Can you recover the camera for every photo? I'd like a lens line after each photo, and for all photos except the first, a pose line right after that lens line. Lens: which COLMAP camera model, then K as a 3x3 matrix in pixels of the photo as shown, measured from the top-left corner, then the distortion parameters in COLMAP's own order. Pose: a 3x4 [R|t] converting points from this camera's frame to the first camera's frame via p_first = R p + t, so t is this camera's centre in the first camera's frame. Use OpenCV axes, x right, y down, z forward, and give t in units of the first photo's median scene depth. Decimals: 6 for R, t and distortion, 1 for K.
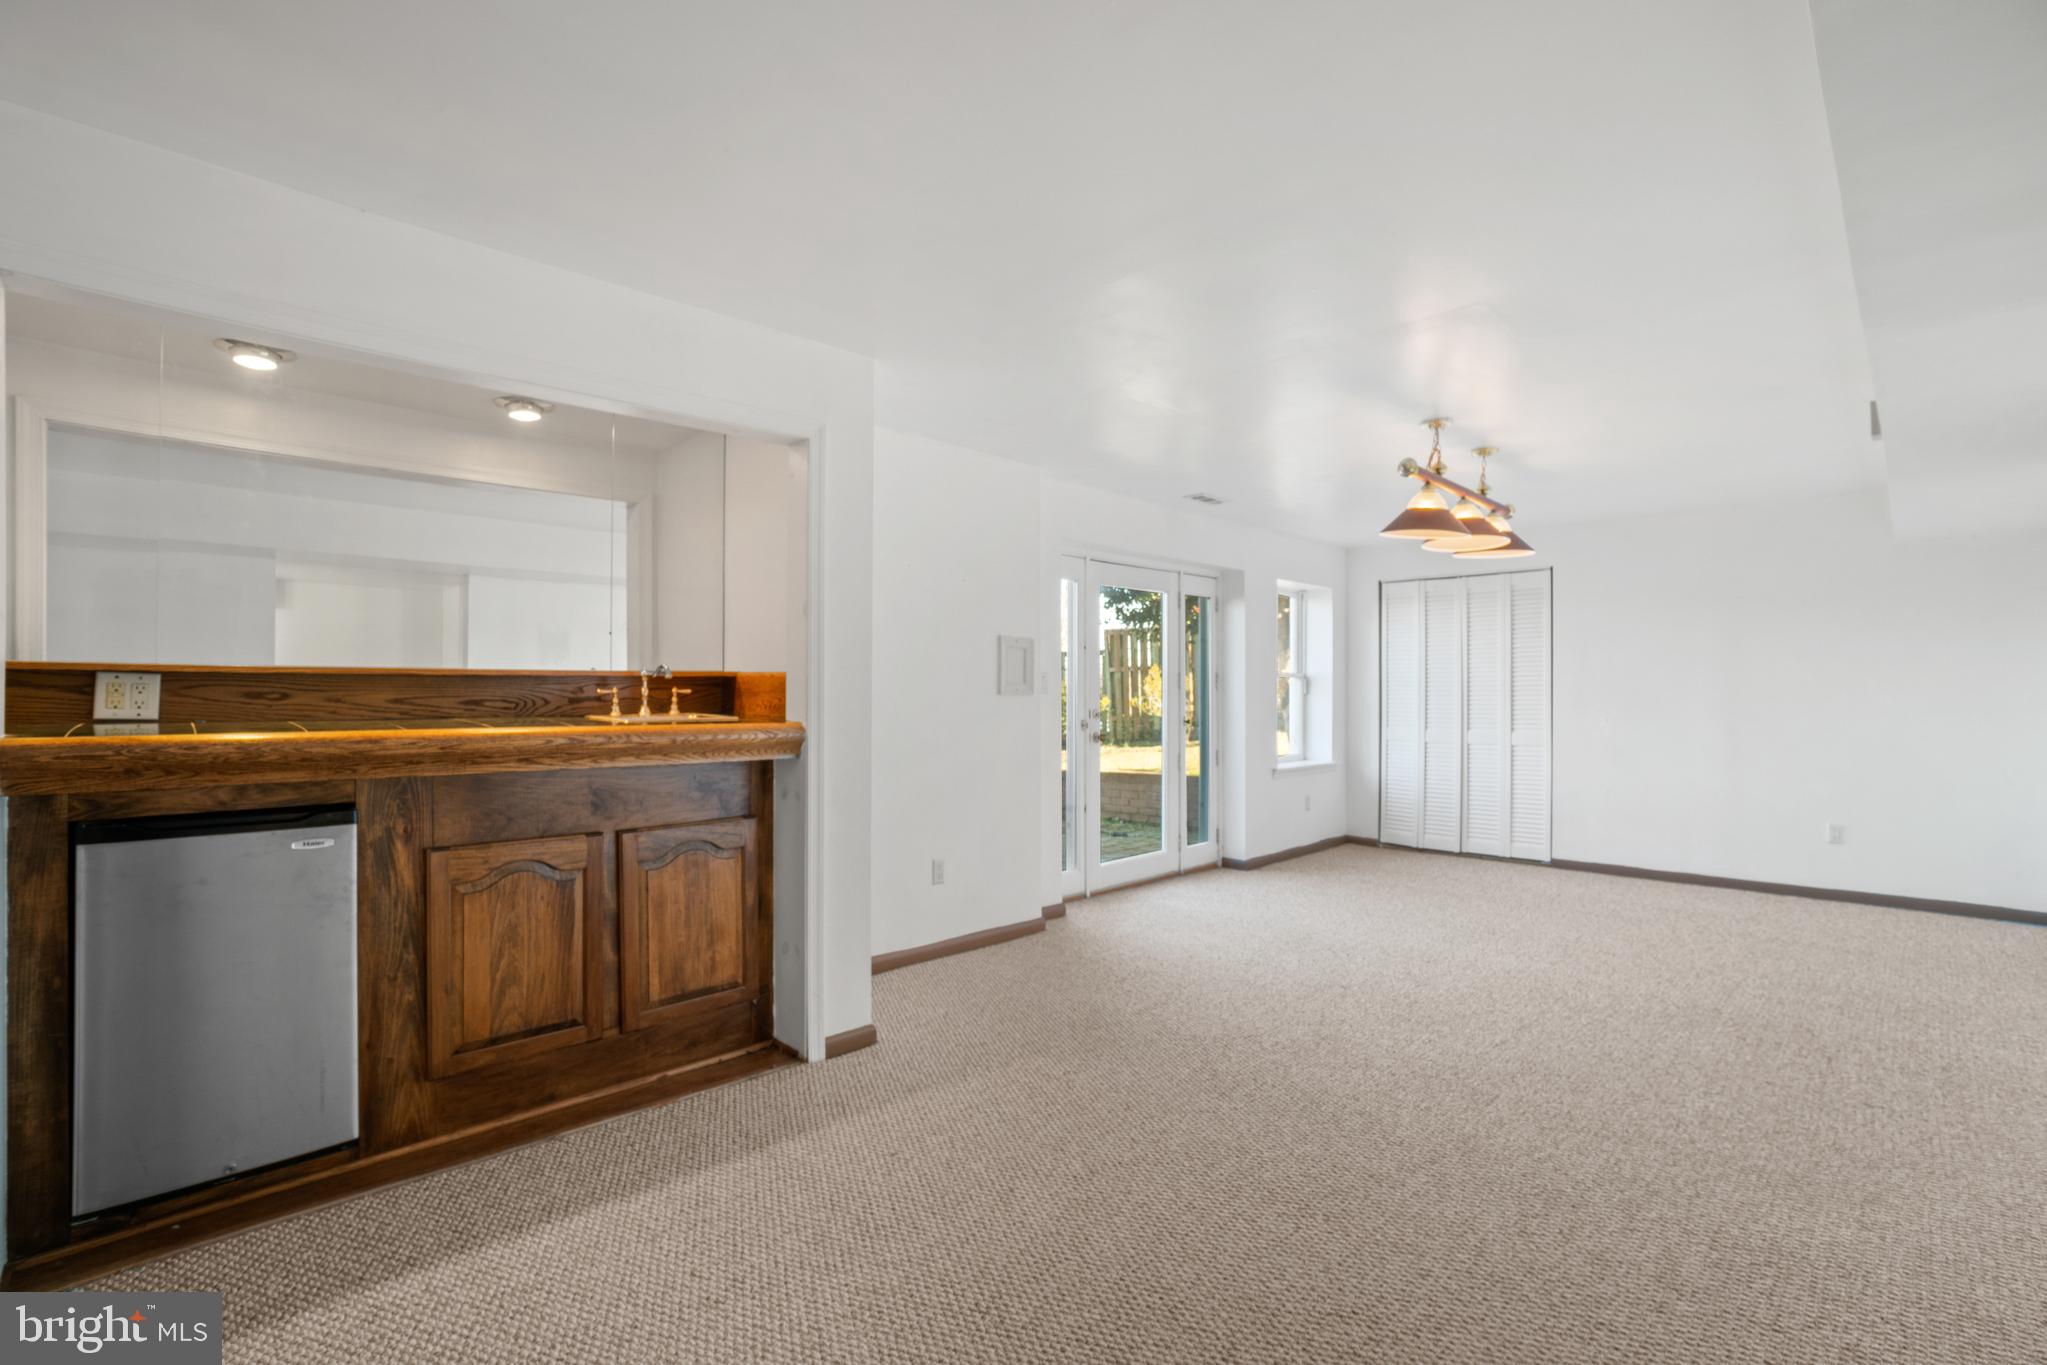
lens RADIAL K [[921.0, 0, 1011.4], [0, 921.0, 654.4], [0, 0, 1]] dist [-0.064846, 0.026569]
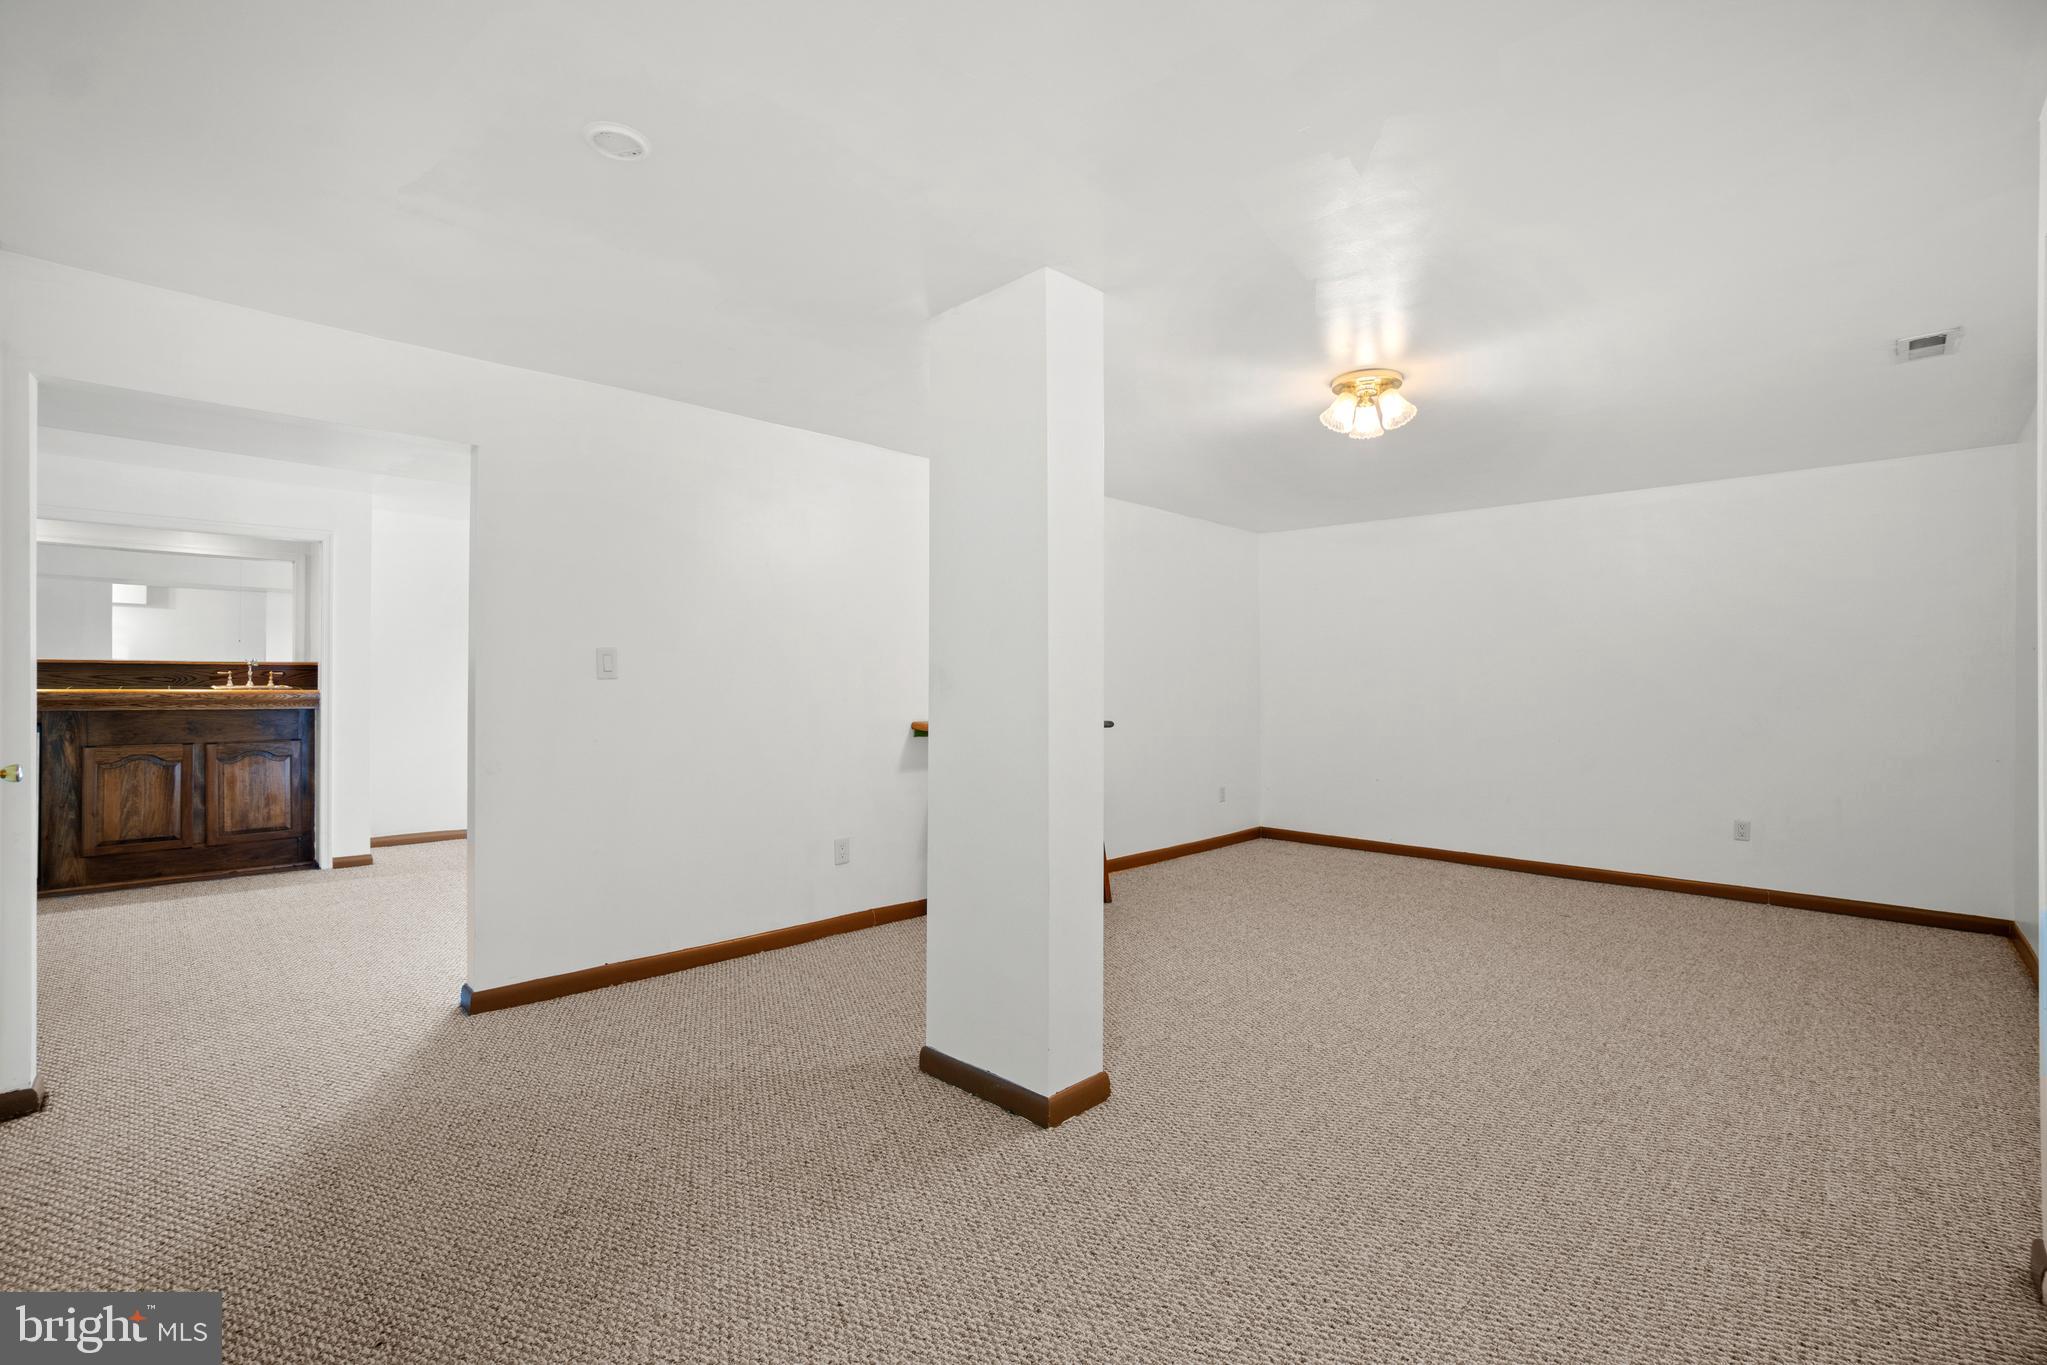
lens RADIAL K [[921.0, 0, 1011.4], [0, 921.0, 654.4], [0, 0, 1]] dist [-0.064846, 0.026569]
pose [[0.999813, 0.000760, 0.019322, 1.268555], [-0.000899, 0.999974, 0.007192, -0.012643], [-0.019316, -0.007208, 0.999787, -0.949523]]
